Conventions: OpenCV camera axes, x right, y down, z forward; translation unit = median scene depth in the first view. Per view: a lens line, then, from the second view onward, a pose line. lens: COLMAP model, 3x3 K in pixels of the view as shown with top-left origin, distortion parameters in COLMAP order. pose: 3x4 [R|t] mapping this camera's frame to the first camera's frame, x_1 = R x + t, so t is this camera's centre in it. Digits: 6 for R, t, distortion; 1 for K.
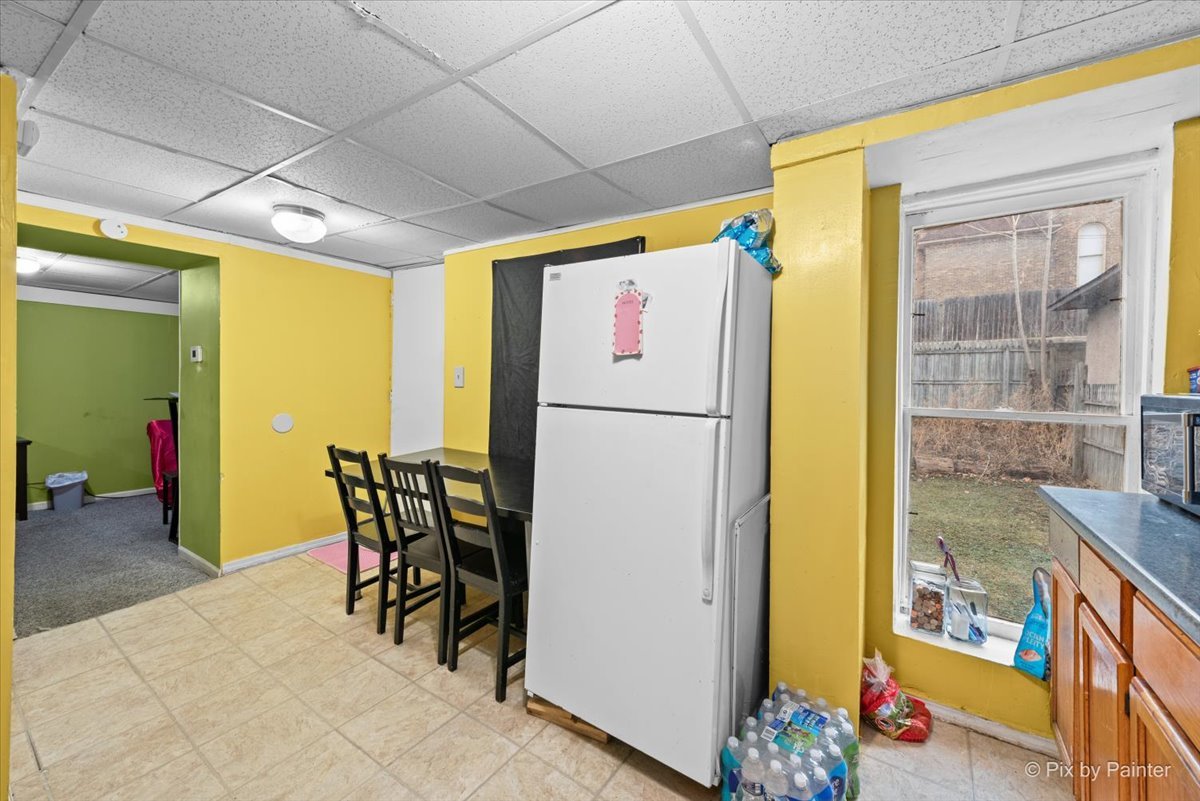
lens RADIAL K [[476.6, 0, 600.0], [0, 476.6, 400.5], [0, 0, 1]] dist [-0.000135, -0.000003]
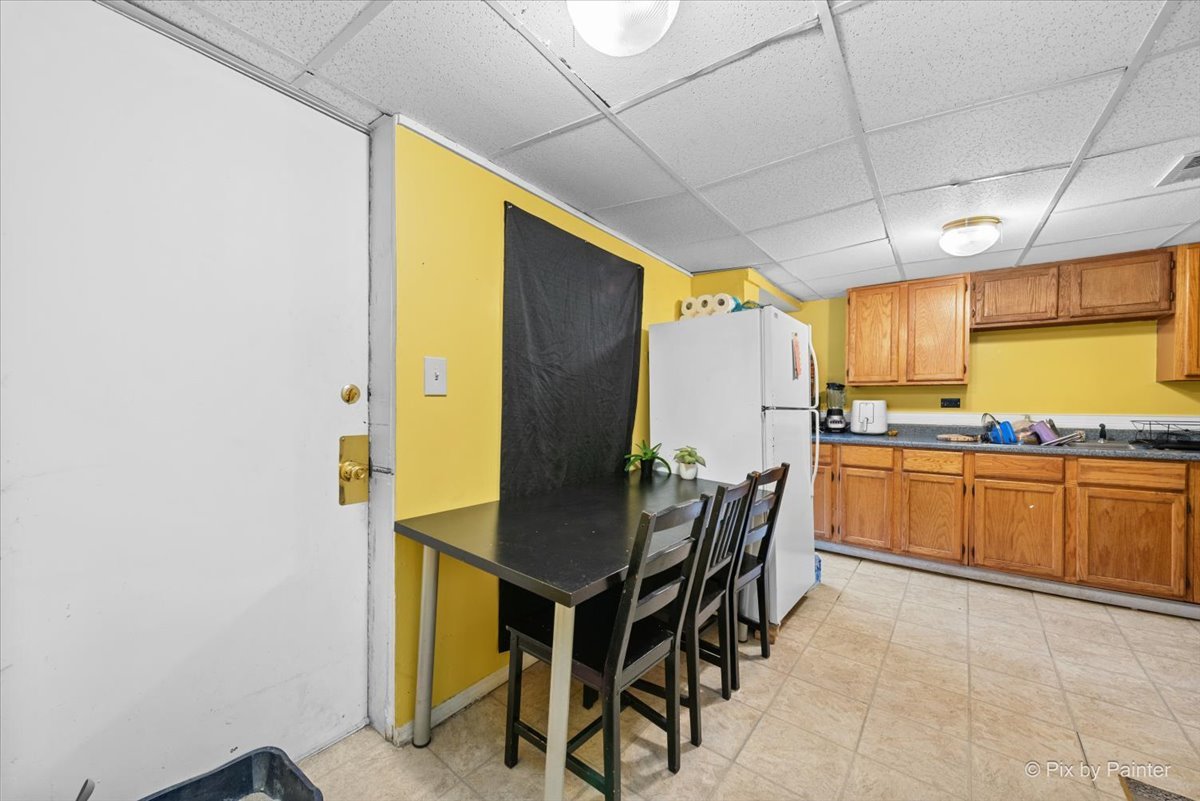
lens RADIAL K [[476.6, 0, 600.0], [0, 476.6, 400.5], [0, 0, 1]] dist [-0.000135, -0.000003]
pose [[0.041792, -0.030933, 0.998647, -1.427497], [0.010433, 0.999480, 0.030522, -0.064803], [-0.999072, 0.009143, 0.042093, 1.374258]]
